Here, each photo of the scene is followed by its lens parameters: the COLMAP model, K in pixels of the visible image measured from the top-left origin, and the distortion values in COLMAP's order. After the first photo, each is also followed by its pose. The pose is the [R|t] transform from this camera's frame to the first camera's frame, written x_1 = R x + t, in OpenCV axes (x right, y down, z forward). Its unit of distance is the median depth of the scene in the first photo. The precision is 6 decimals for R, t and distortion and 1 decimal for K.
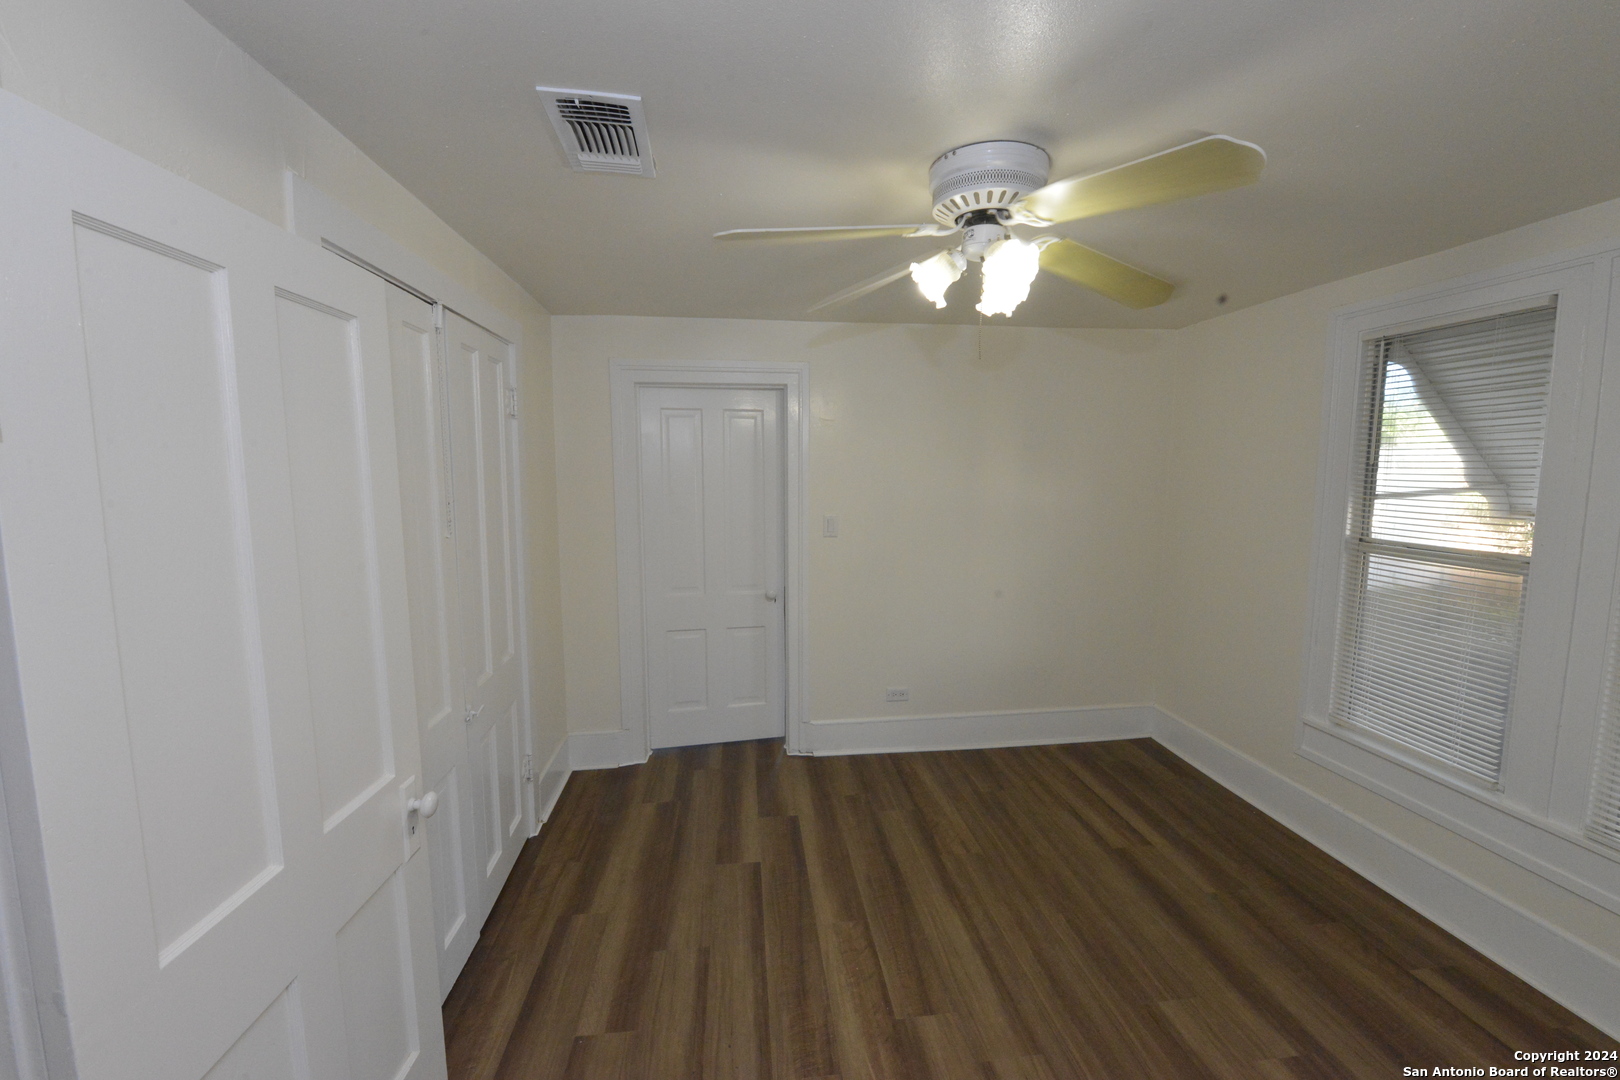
lens RADIAL K [[637.7, 0, 810.3], [0, 637.7, 533.2], [0, 0, 1]] dist [-0.009177, -0.000473]
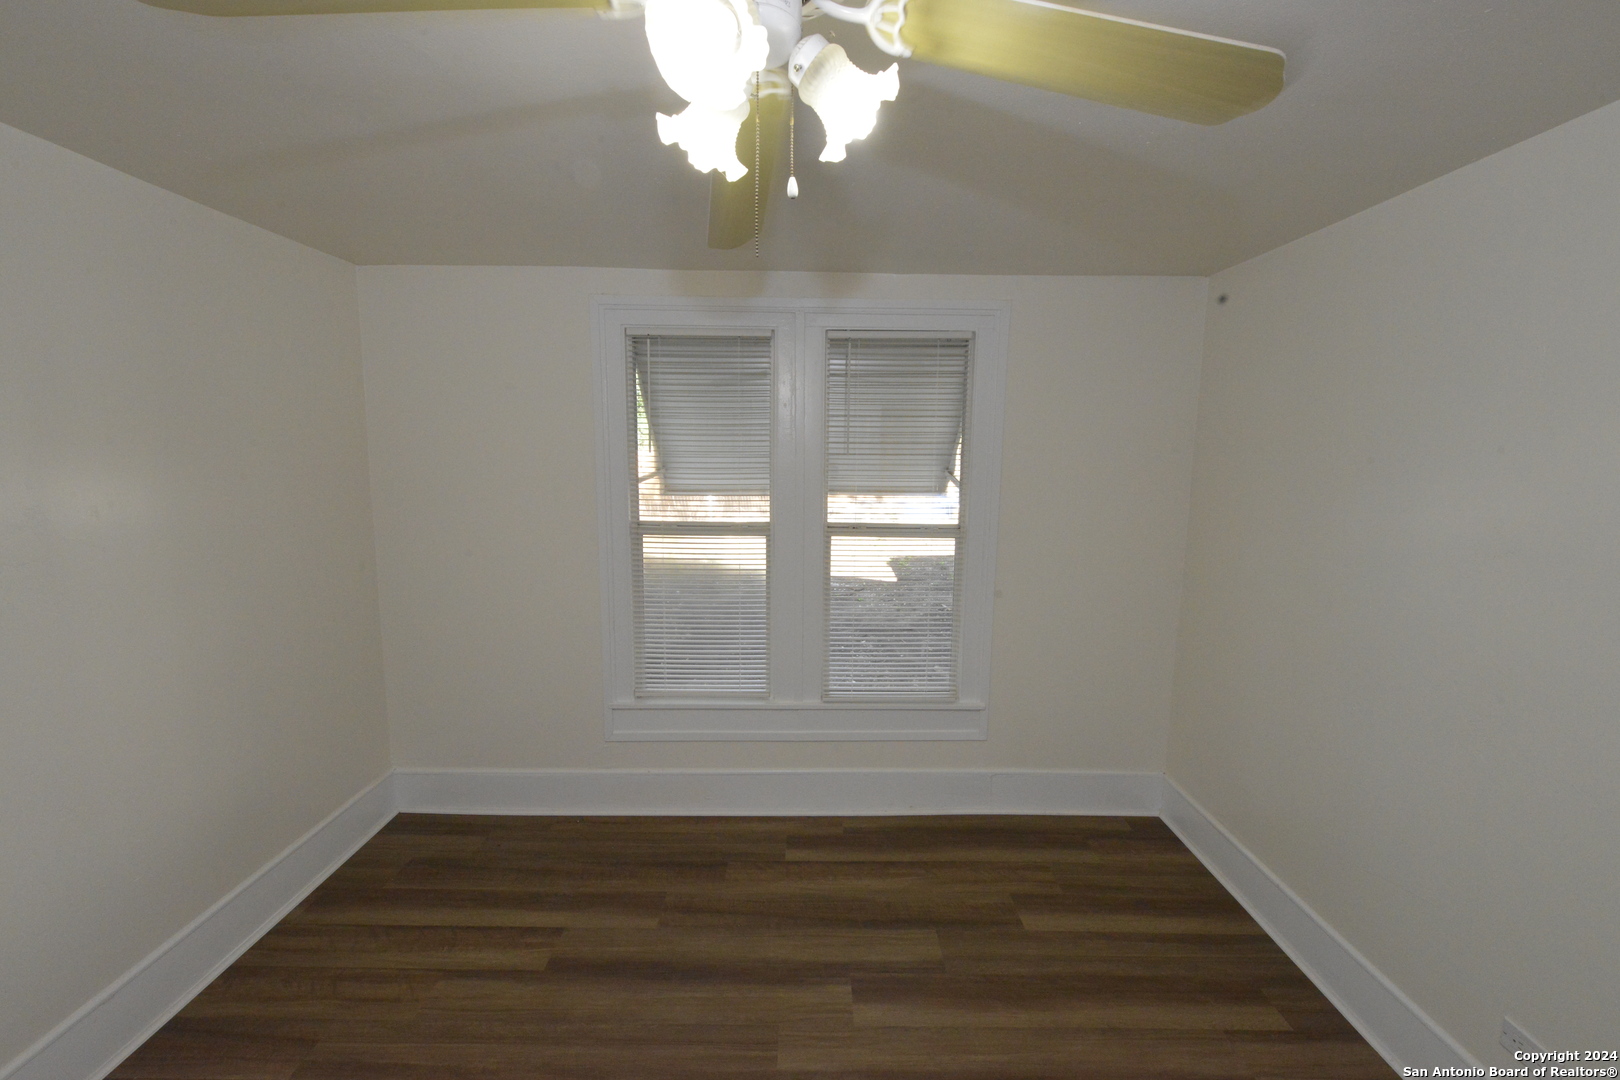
lens RADIAL K [[637.7, 0, 810.3], [0, 637.7, 533.2], [0, 0, 1]] dist [-0.009177, -0.000473]
pose [[0.111756, -0.121183, 0.986319, -0.159682], [0.095085, 0.989287, 0.110774, -0.063147], [-0.989176, 0.081405, 0.122081, 0.562302]]
